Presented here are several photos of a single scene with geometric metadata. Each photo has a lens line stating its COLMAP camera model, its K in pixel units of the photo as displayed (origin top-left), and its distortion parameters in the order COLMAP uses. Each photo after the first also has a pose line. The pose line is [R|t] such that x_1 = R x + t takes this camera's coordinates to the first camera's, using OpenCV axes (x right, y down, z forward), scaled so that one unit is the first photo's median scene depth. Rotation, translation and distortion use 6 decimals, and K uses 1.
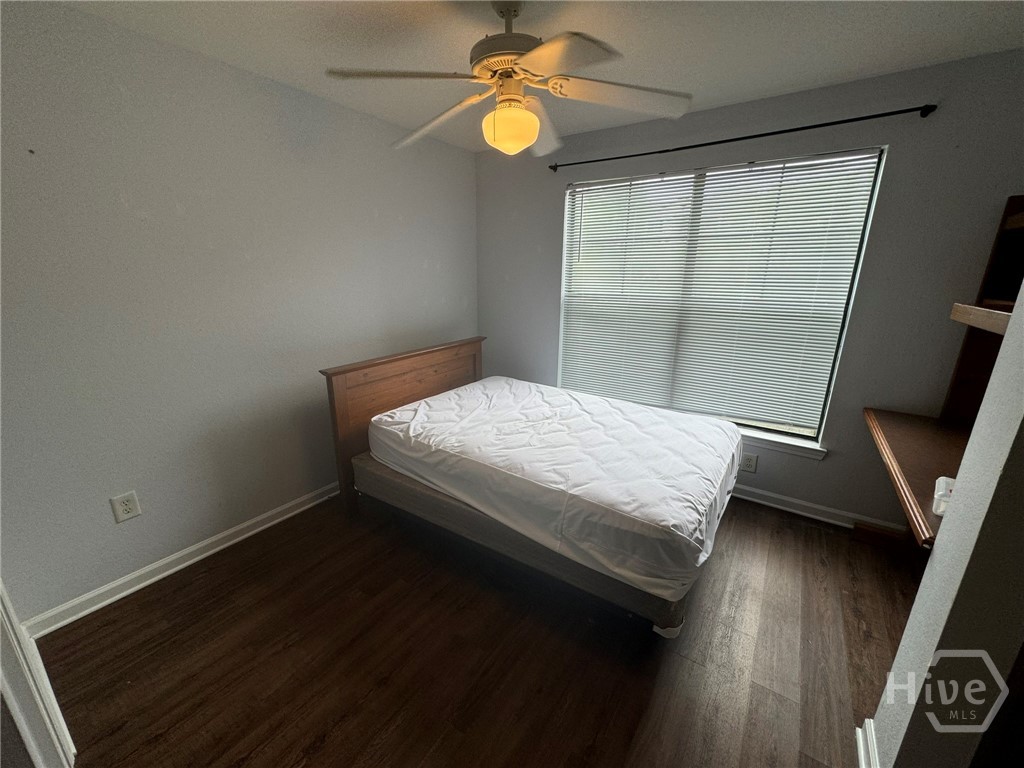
lens RADIAL K [[408.2, 0, 507.8], [0, 408.2, 383.5], [0, 0, 1]] dist [-0.003782, 0.000535]
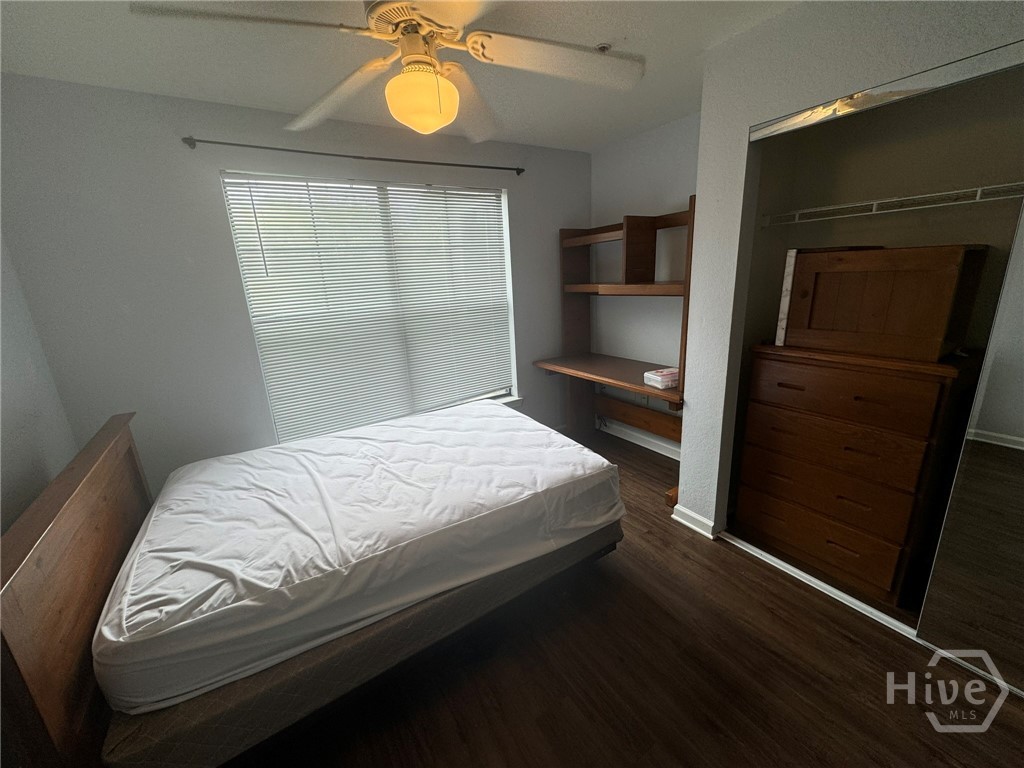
lens RADIAL K [[408.2, 0, 516.3], [0, 408.2, 384.2], [0, 0, 1]] dist [-0.003782, 0.000535]
pose [[0.383401, -0.265921, 0.884471, -0.525962], [0.301989, 0.941109, 0.152042, -0.116202], [-0.872815, 0.208807, 0.441128, 0.416353]]
